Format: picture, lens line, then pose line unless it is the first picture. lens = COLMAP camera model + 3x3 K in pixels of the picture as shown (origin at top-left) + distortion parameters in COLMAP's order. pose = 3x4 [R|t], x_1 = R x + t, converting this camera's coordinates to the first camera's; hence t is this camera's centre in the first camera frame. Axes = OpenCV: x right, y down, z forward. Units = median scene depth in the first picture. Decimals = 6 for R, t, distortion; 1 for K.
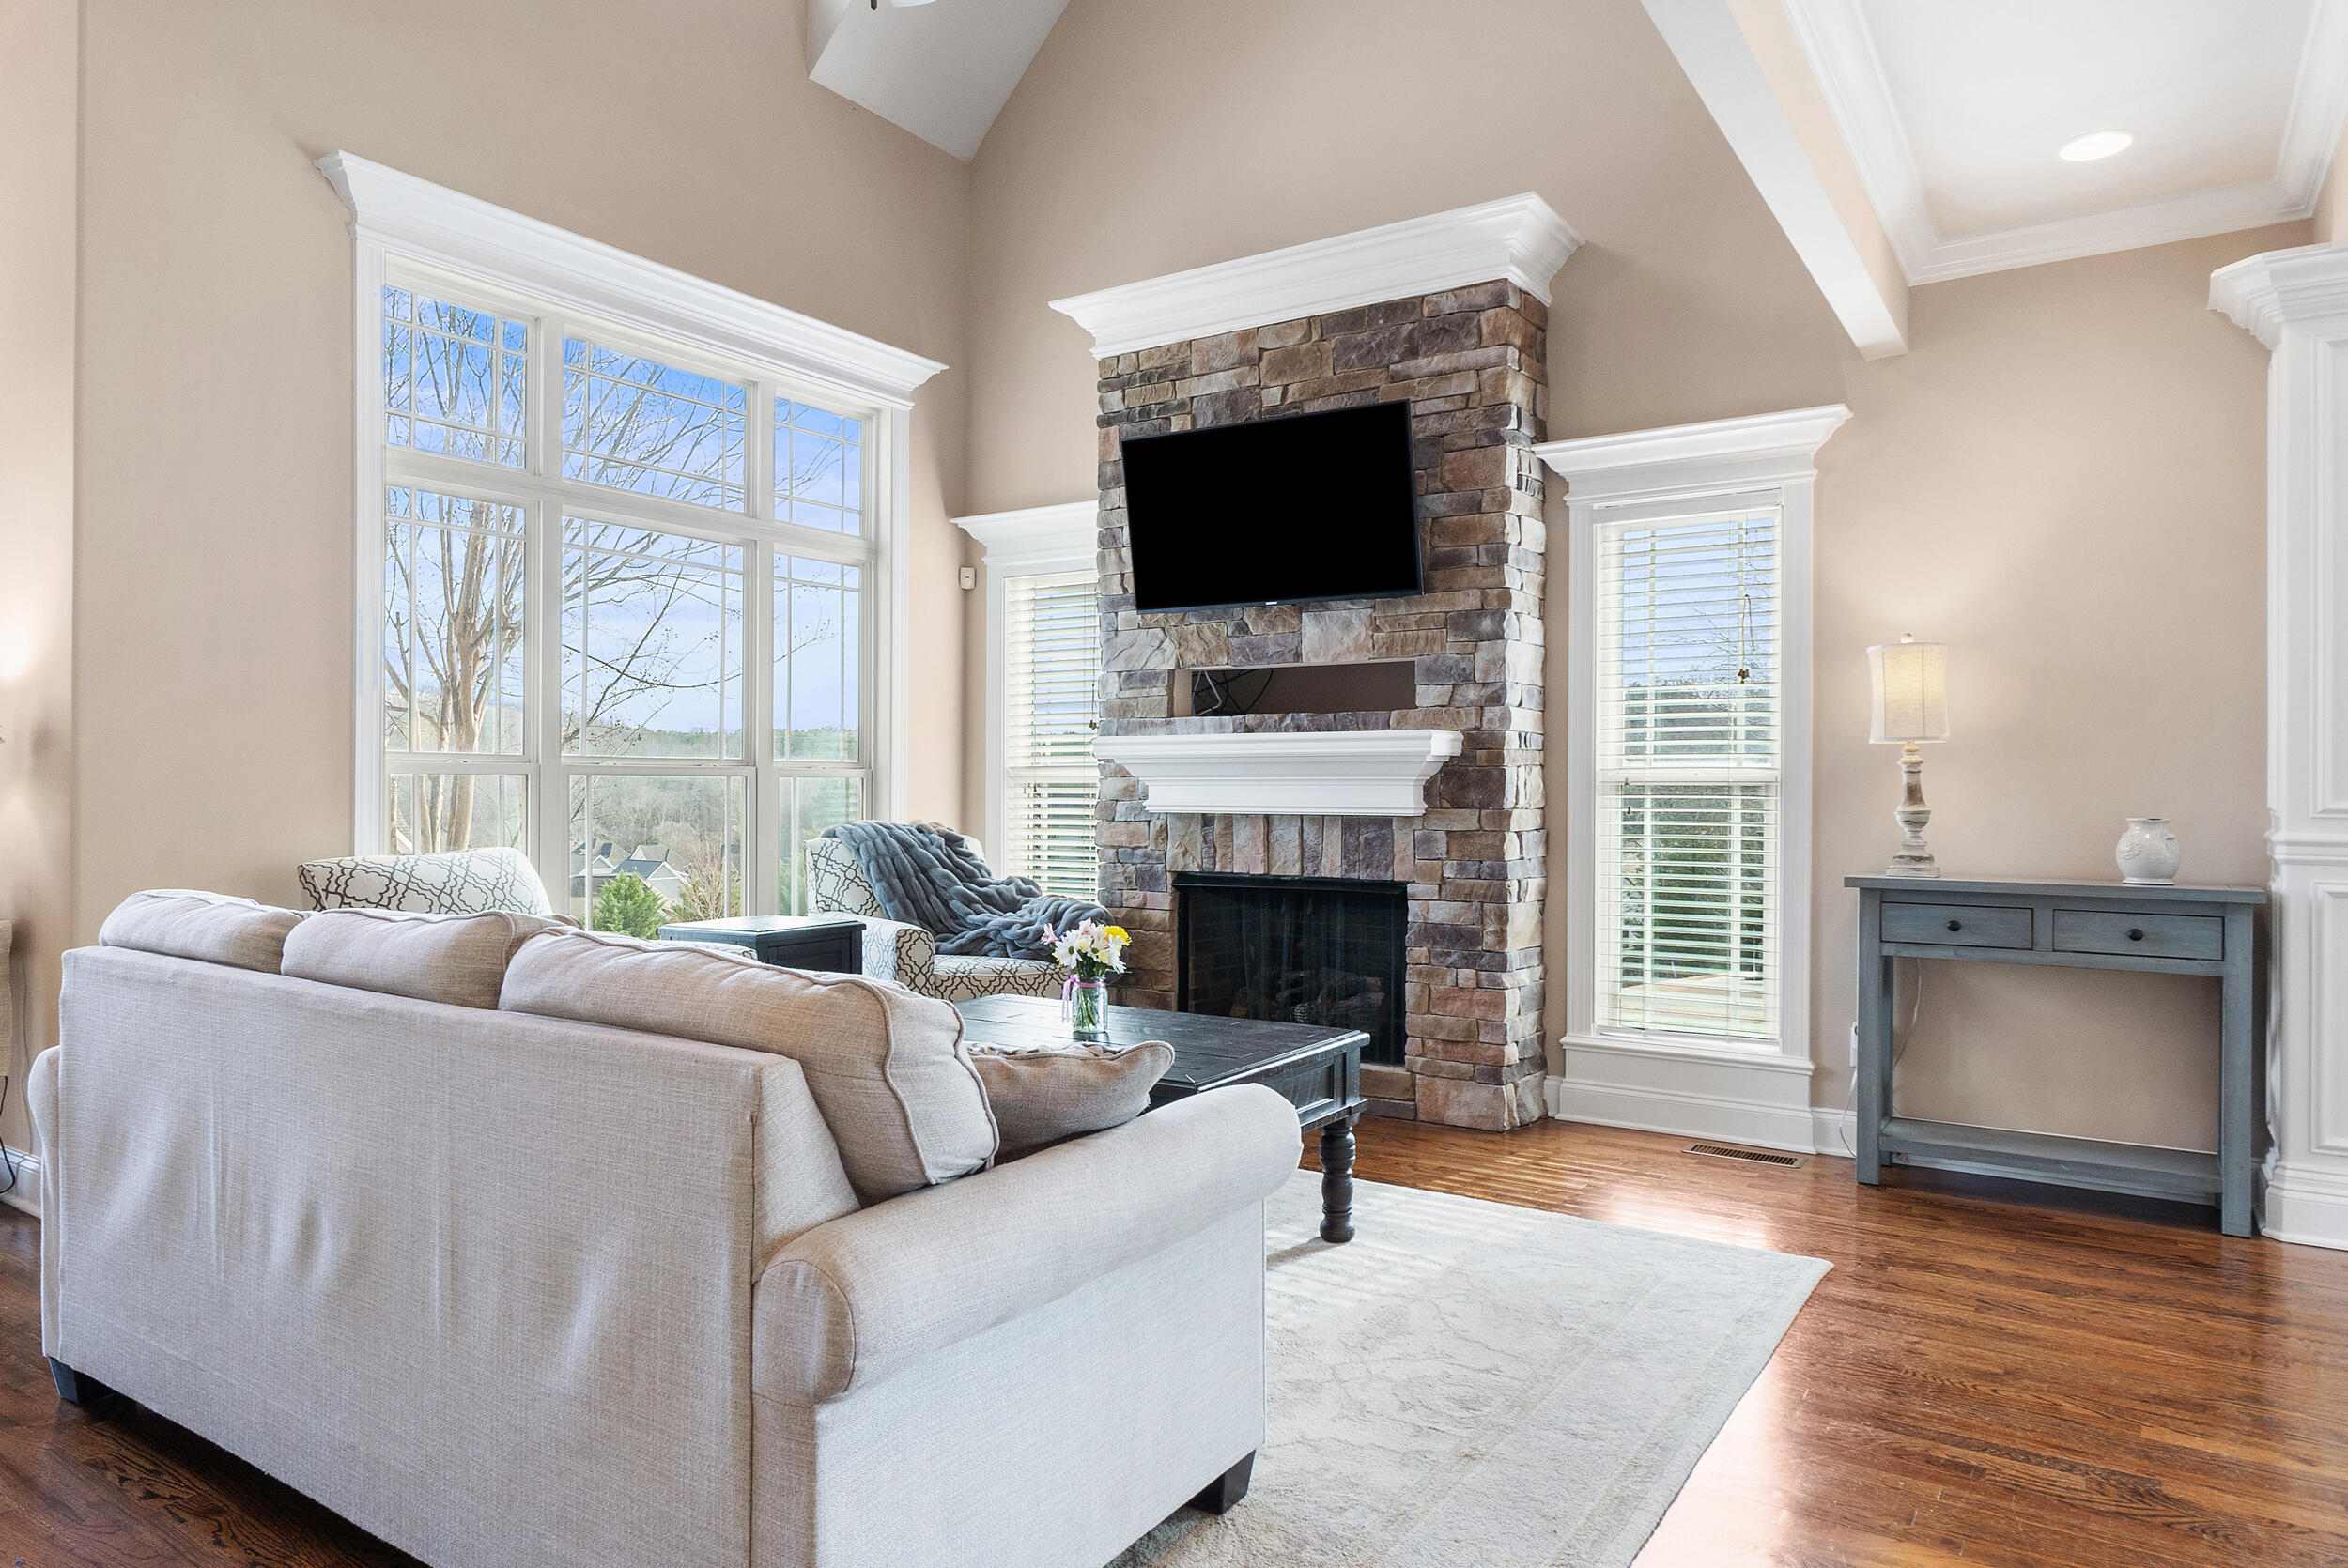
lens RADIAL K [[1423.2, 0, 1171.6], [0, 1423.2, 789.0], [0, 0, 1]] dist [-0.002179, -0.000025]
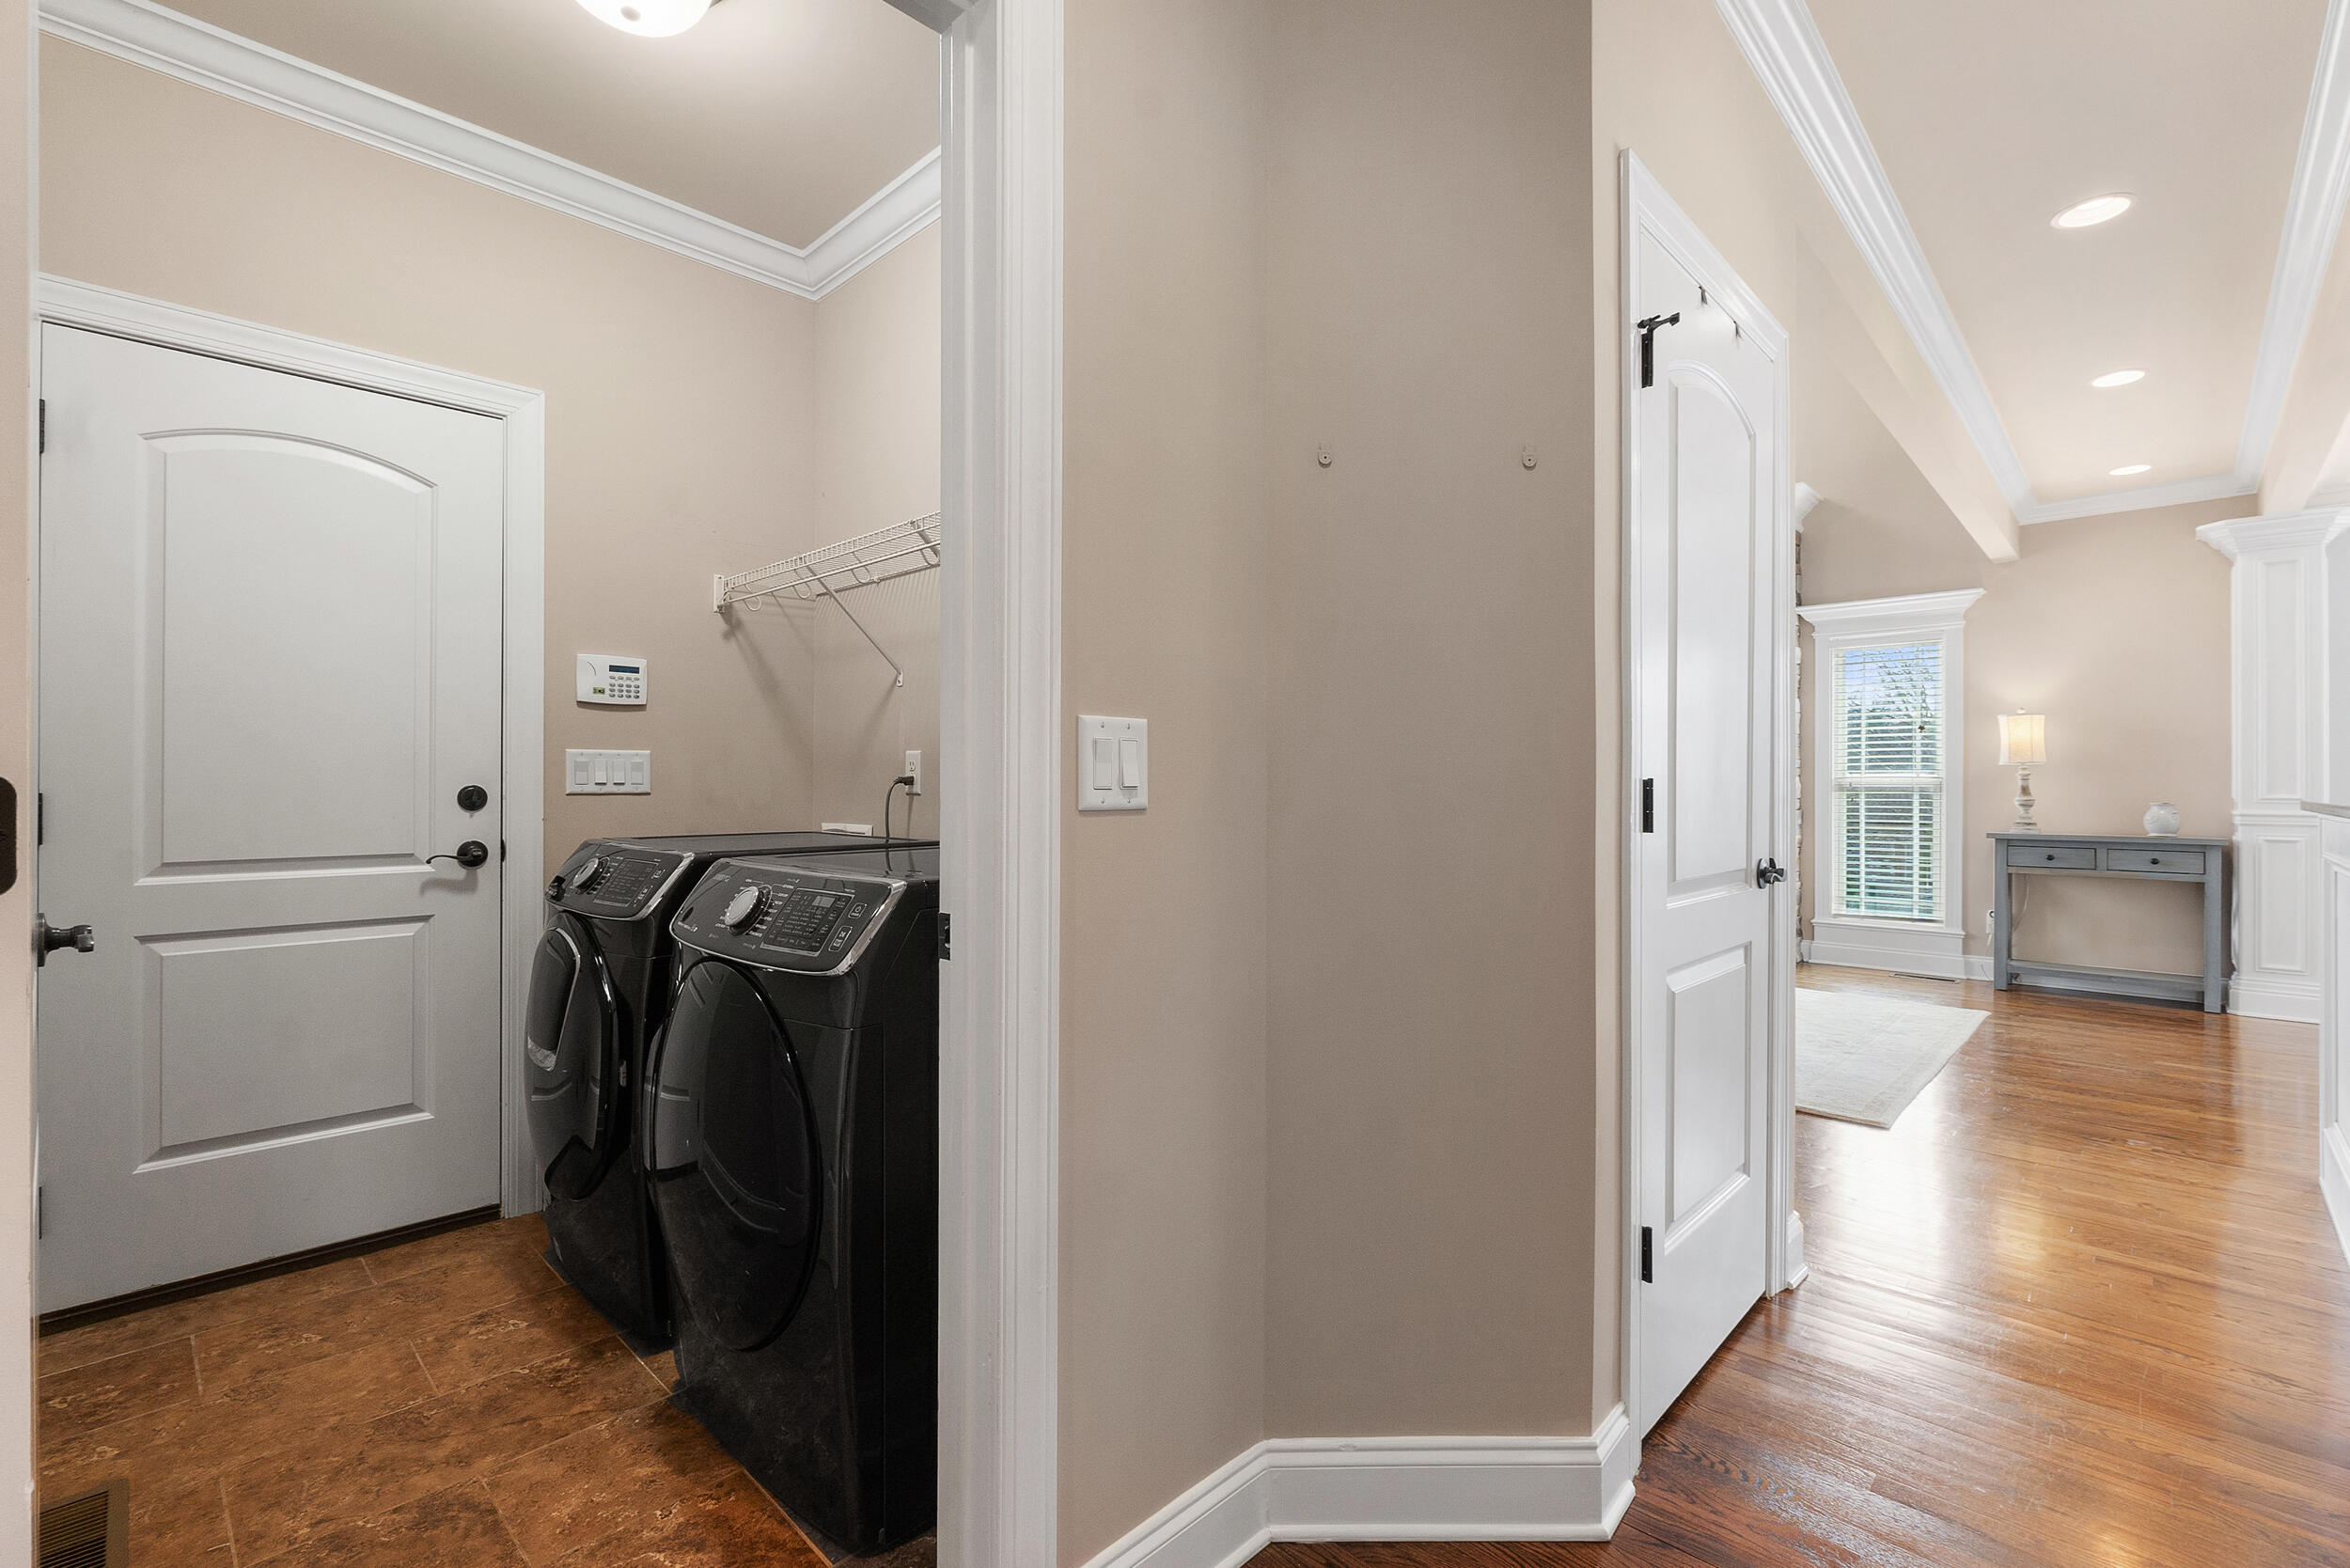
lens RADIAL K [[1037.2, 0, 1177.7], [0, 1037.2, 782.5], [0, 0, 1]] dist [-0.002459, -0.000529]
pose [[0.985234, 0.001378, -0.171208, -0.363625], [-0.002825, 0.999962, -0.008207, 0.006756], [0.171190, 0.008570, 0.985201, -0.570791]]
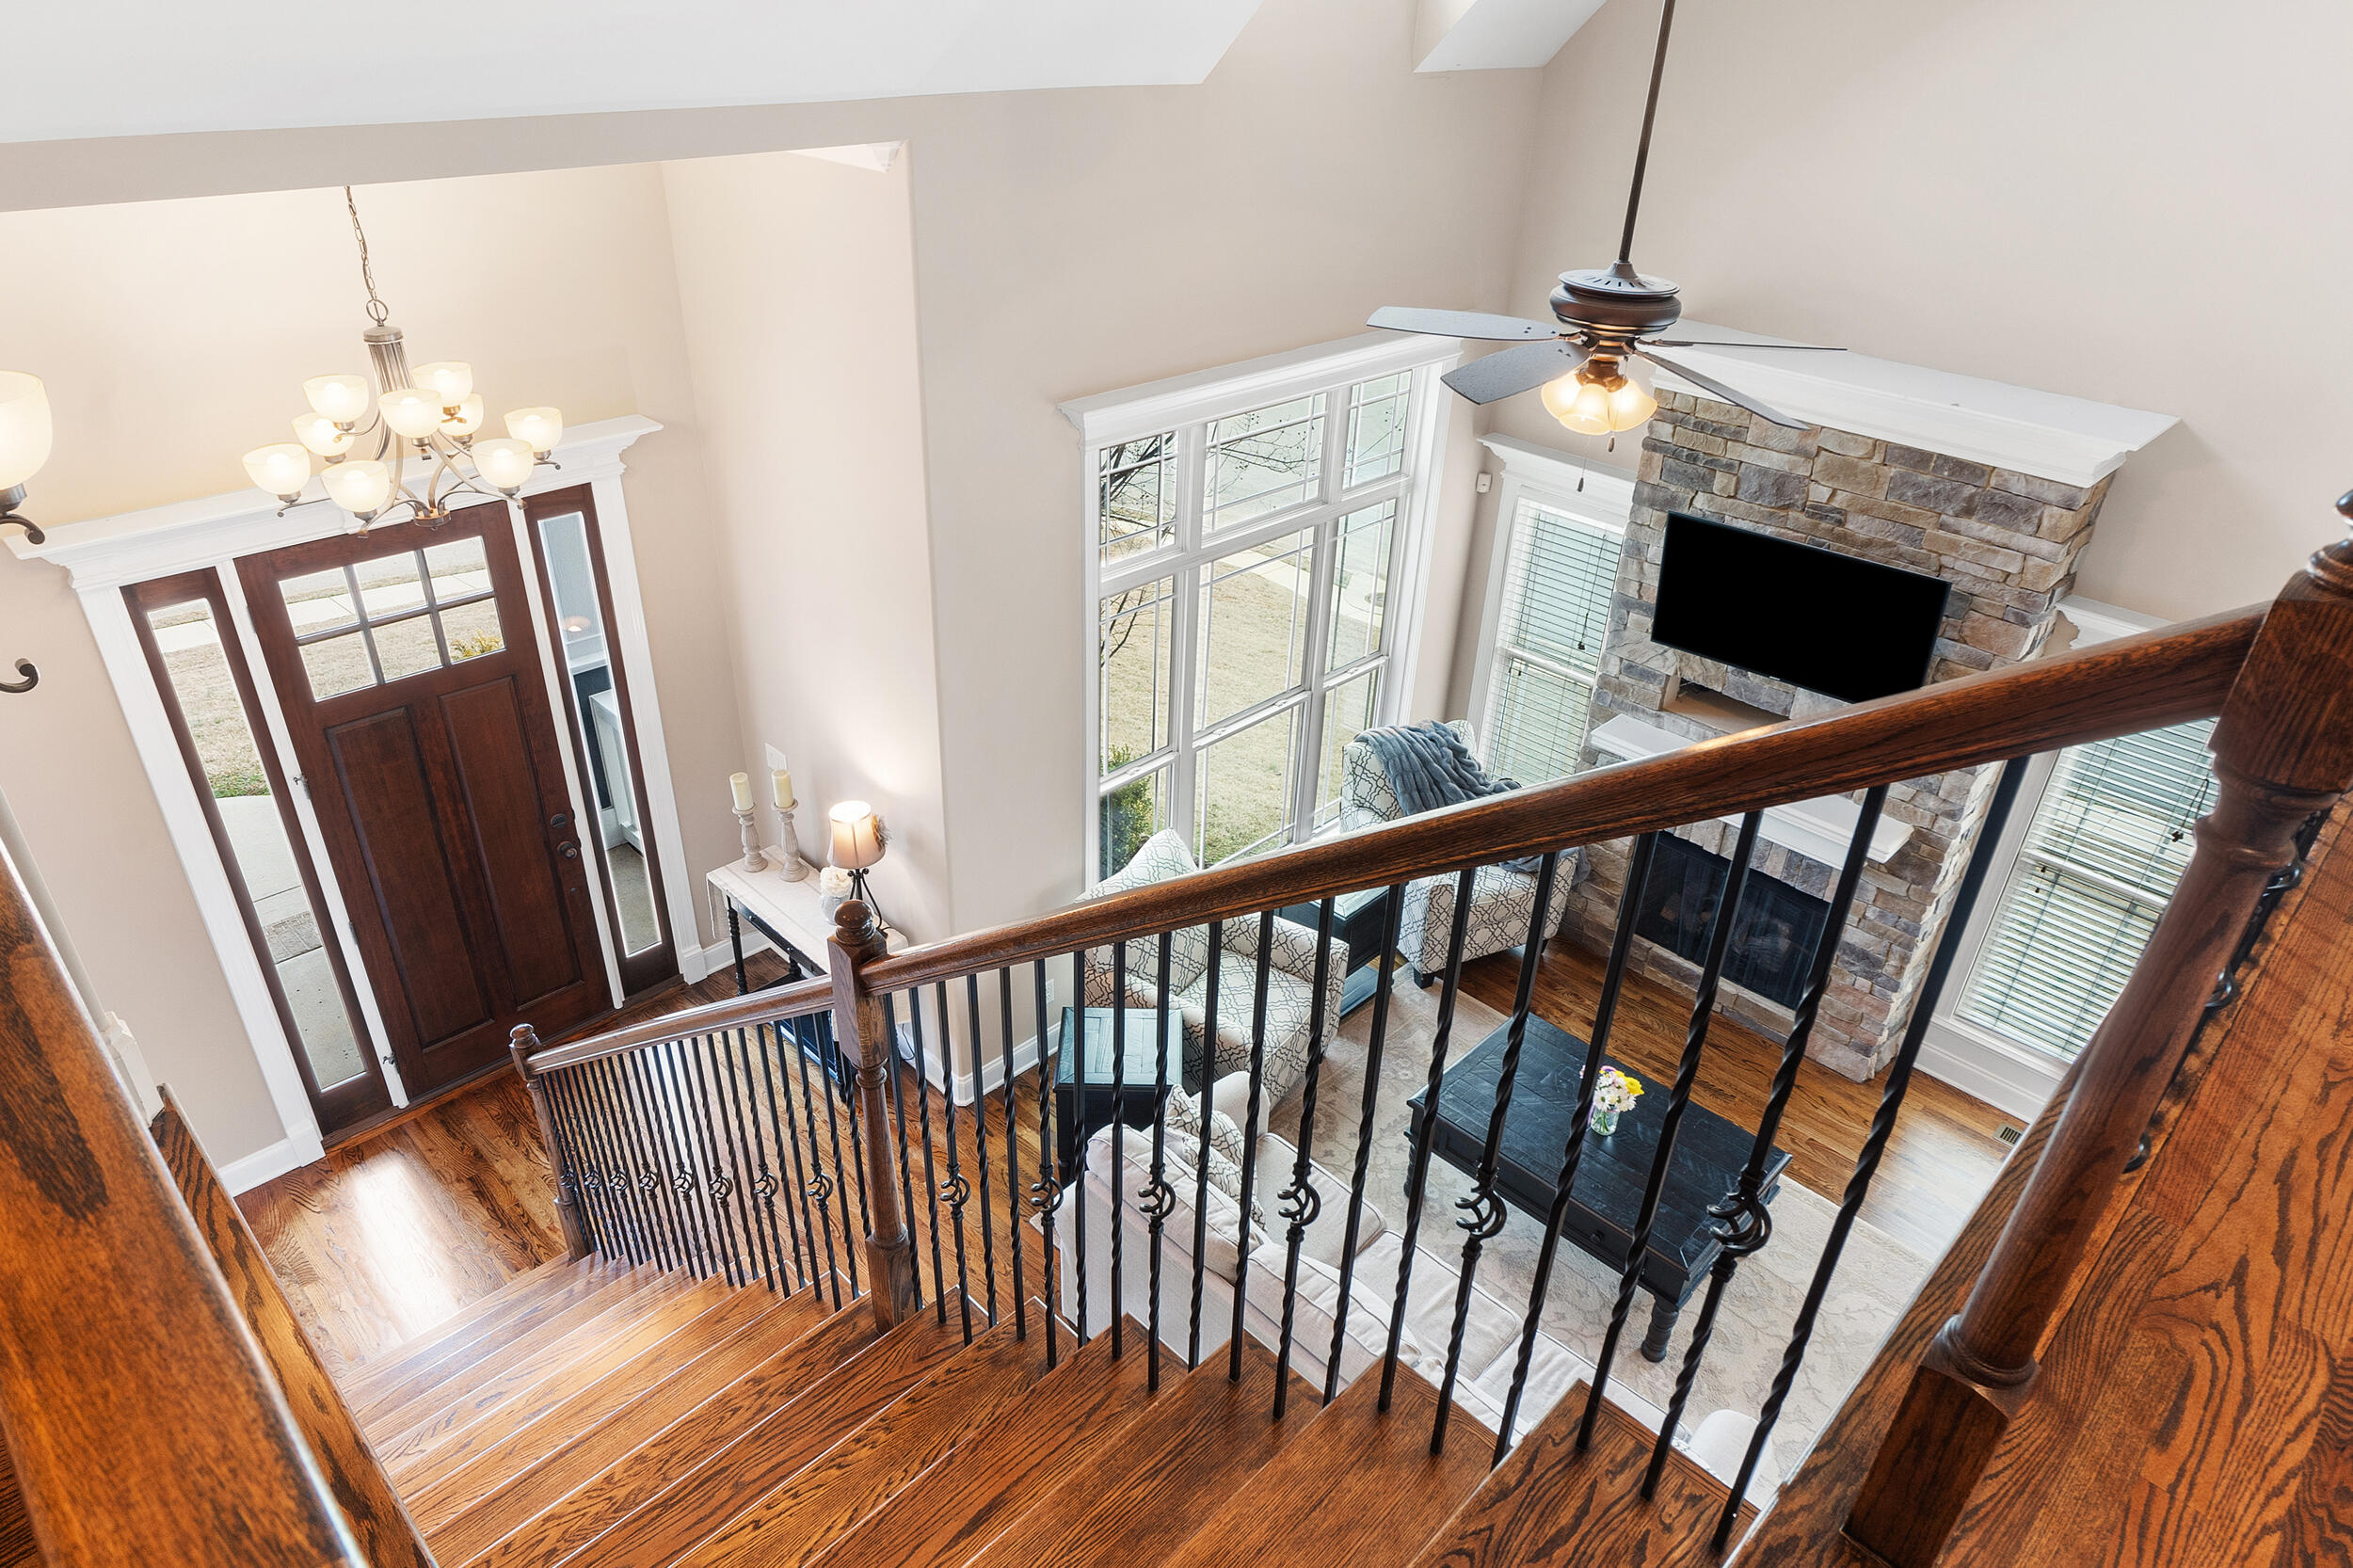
lens RADIAL K [[1415.4, 0, 1167.0], [0, 1415.4, 789.8], [0, 0, 1]] dist [-0.004726, -0.001177]
pose [[0.979032, 0.125208, -0.160684, -0.269387], [-0.025363, 0.857588, 0.513711, -0.769777], [0.202122, -0.498864, 0.842782, -0.172260]]
